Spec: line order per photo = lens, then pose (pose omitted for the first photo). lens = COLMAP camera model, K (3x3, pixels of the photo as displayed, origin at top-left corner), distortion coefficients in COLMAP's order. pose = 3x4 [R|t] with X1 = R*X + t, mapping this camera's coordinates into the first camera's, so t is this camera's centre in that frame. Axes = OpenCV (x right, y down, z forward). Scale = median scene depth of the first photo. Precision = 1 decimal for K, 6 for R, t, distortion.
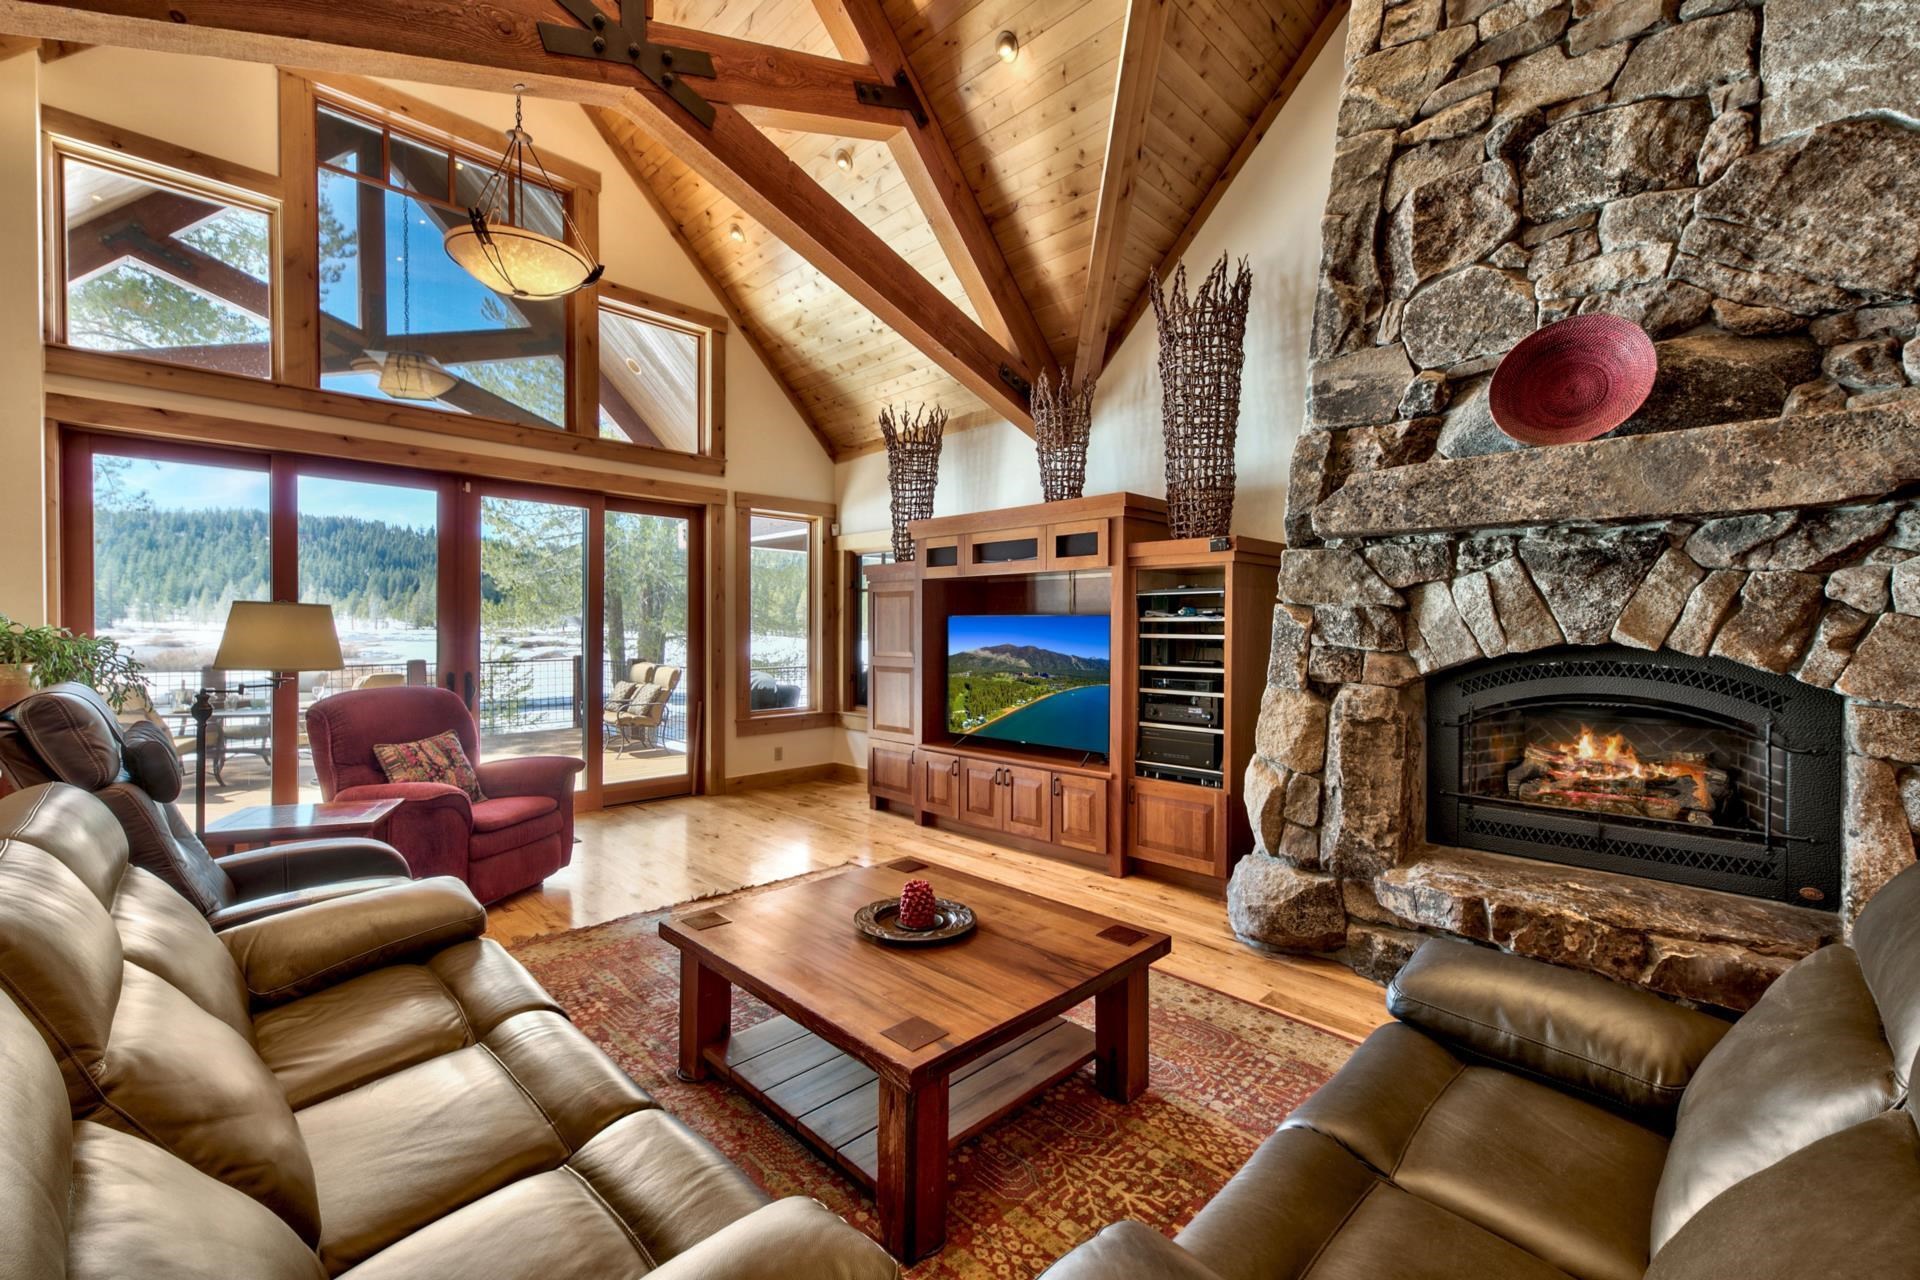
lens RADIAL K [[791.3, 0, 970.4], [0, 791.3, 645.2], [0, 0, 1]] dist [0.004409, -0.002615]
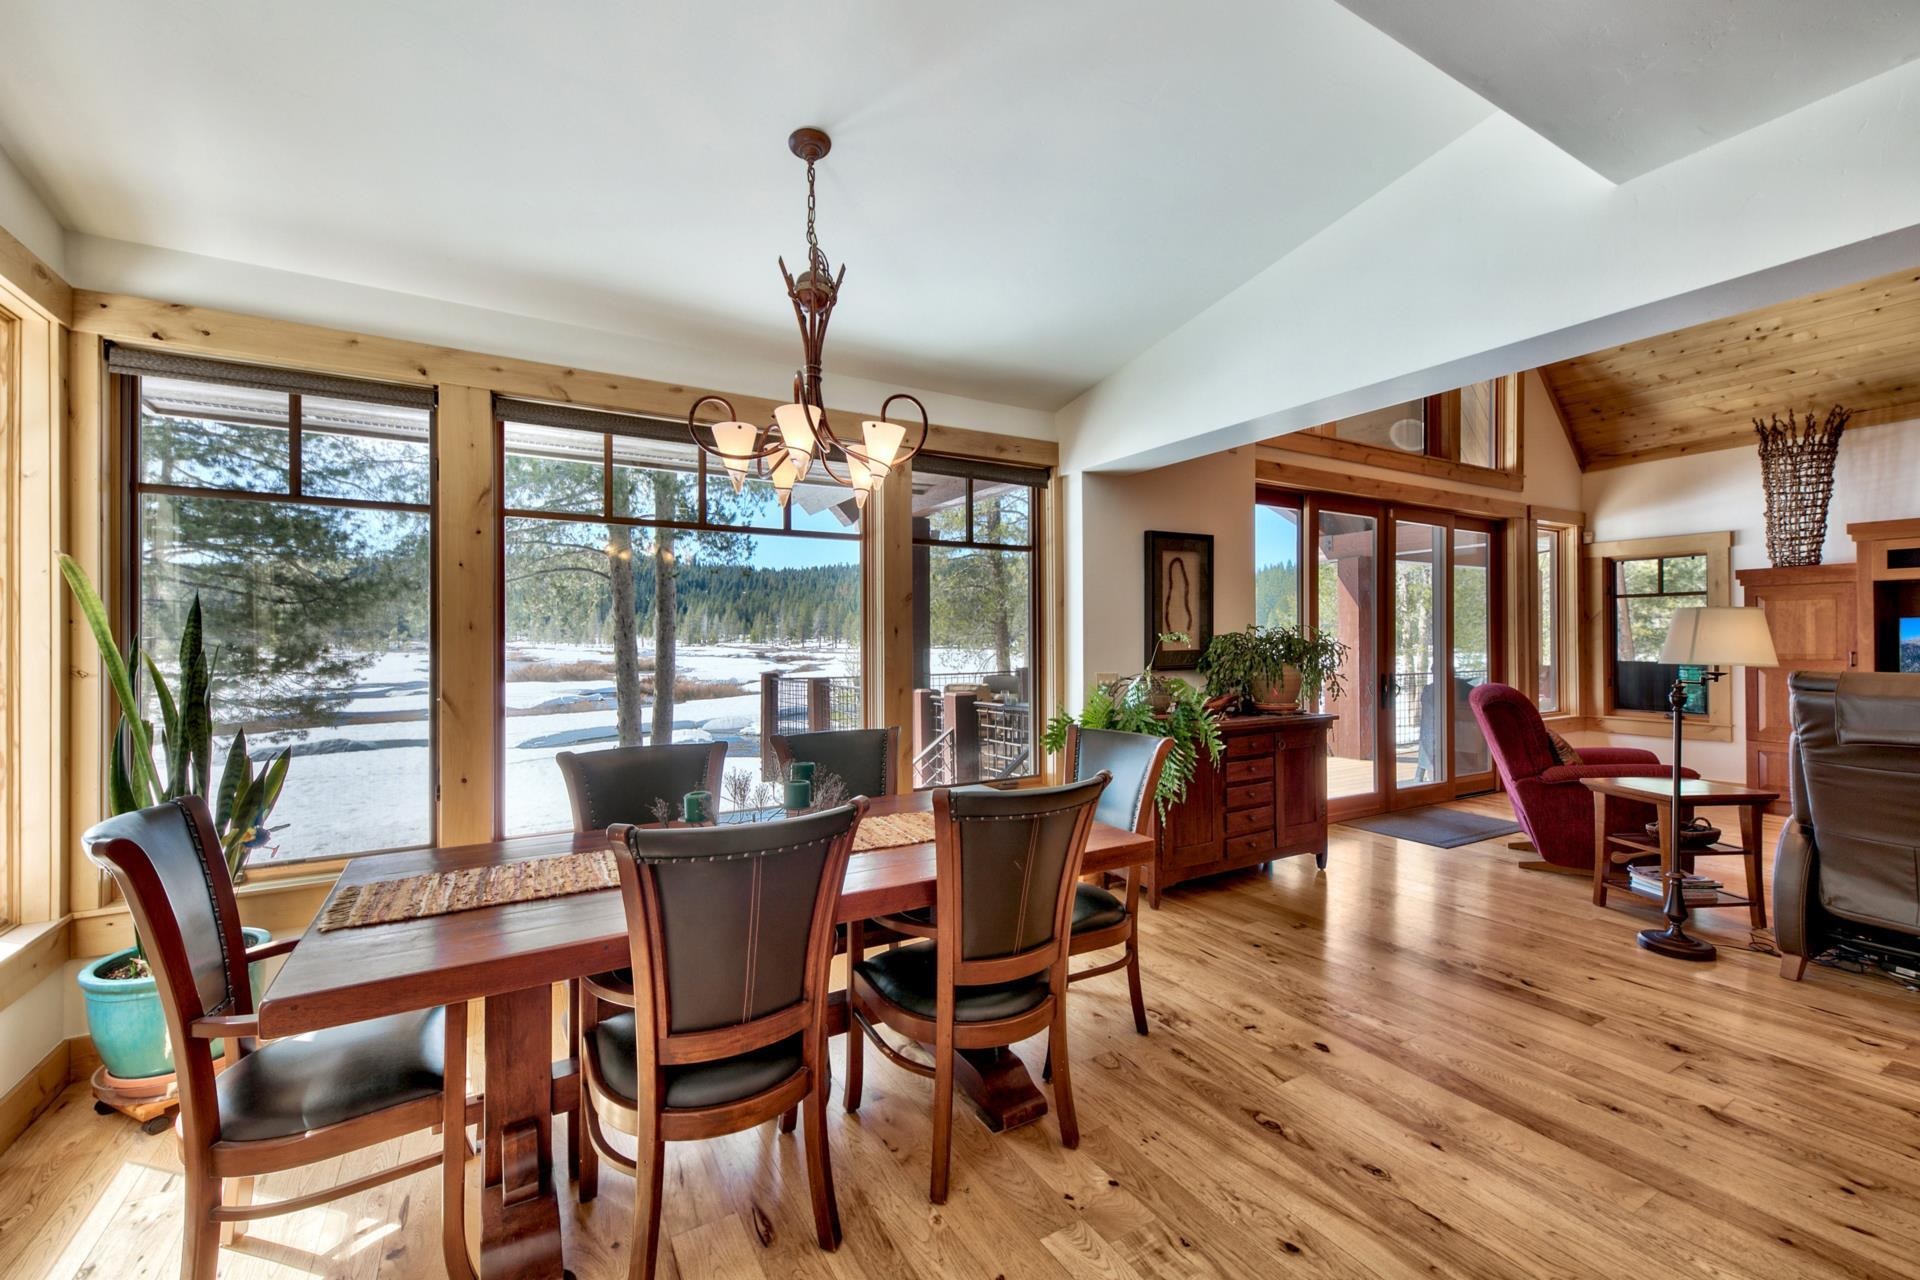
lens RADIAL K [[791.3, 0, 956.6], [0, 791.3, 639.6], [0, 0, 1]] dist [0.004409, -0.002615]
pose [[0.962590, -0.009552, -0.270795, -1.585300], [0.003069, 0.999699, -0.024355, 0.019002], [0.270946, 0.022612, 0.962329, -0.471594]]
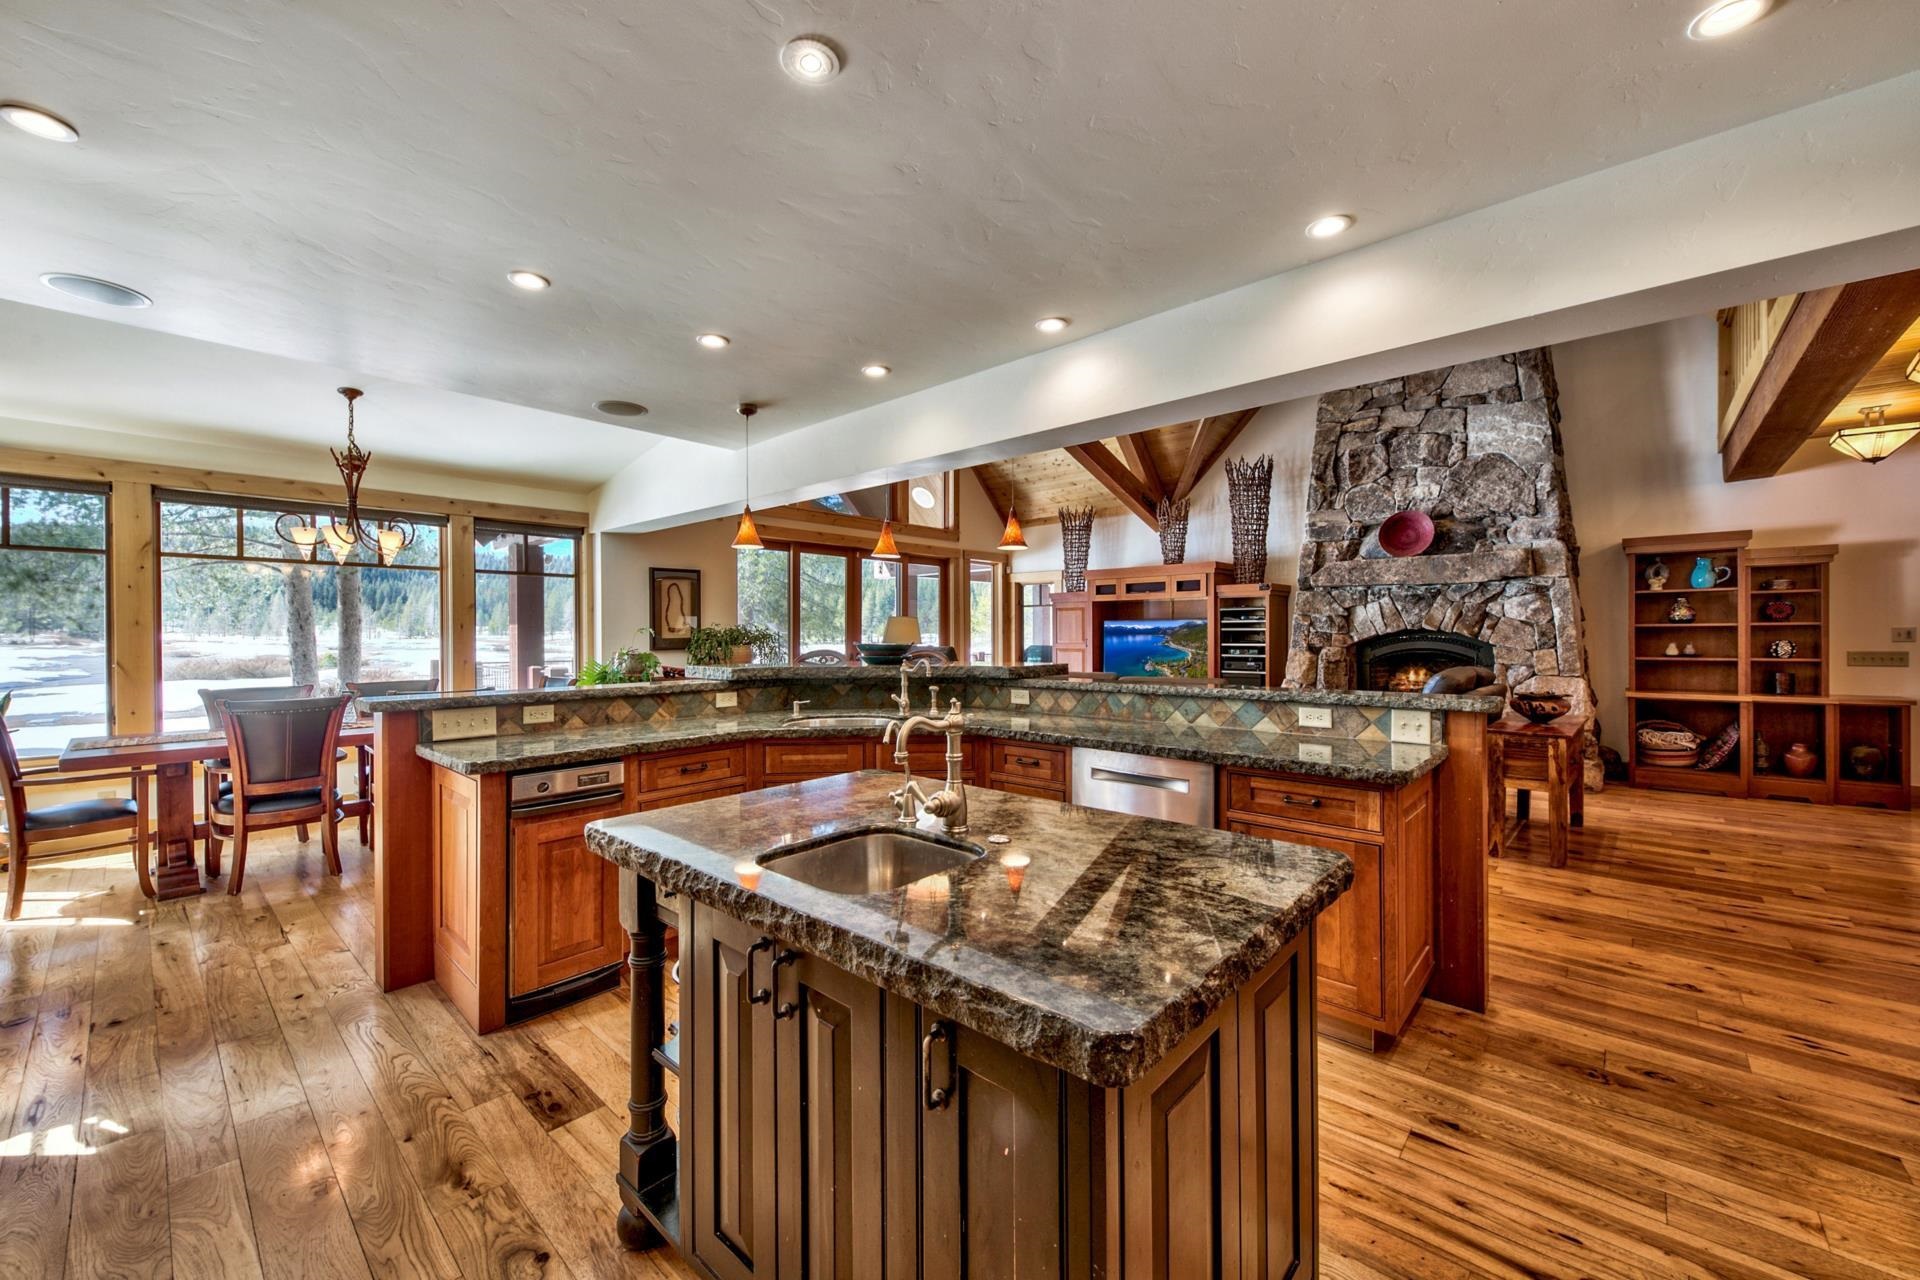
lens RADIAL K [[732.7, 0, 966.2], [0, 732.7, 640.4], [0, 0, 1]] dist [-0.001639, -0.001523]
pose [[0.998735, -0.008758, 0.049513, -0.790243], [0.009319, 0.999895, -0.011103, 0.046129], [-0.049411, 0.011551, 0.998712, -1.281192]]
